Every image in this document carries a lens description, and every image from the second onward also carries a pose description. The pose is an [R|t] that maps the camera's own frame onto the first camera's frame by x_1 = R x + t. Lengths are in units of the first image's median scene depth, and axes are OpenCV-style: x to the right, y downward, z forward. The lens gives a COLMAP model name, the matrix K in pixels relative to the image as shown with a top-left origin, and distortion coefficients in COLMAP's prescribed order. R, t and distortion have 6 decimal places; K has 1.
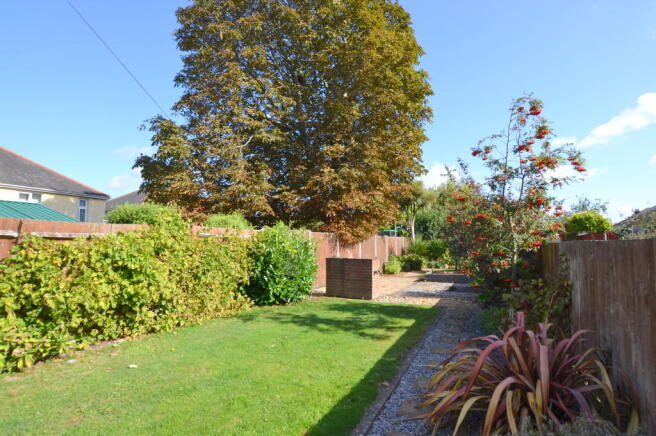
lens RADIAL K [[340.4, 0, 331.1], [0, 340.4, 221.4], [0, 0, 1]] dist [-0.023988, 0.000126]
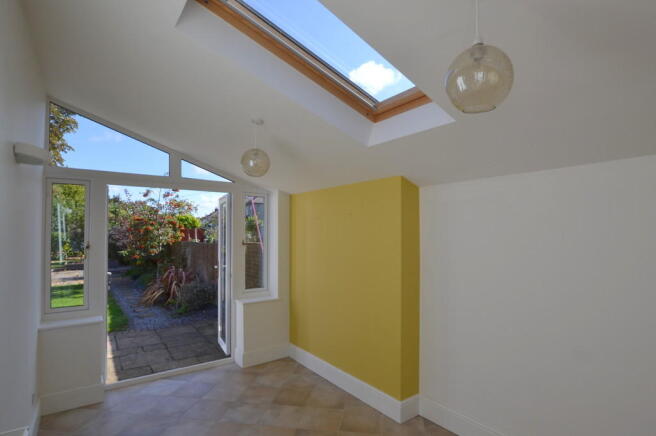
lens RADIAL K [[340.4, 0, 331.1], [0, 340.4, 221.4], [0, 0, 1]] dist [-0.023988, 0.000126]
pose [[0.480117, 0.023445, 0.876891, -0.776173], [-0.055685, 0.998441, 0.003794, -0.121560], [-0.875435, -0.050651, 0.480674, -0.905722]]
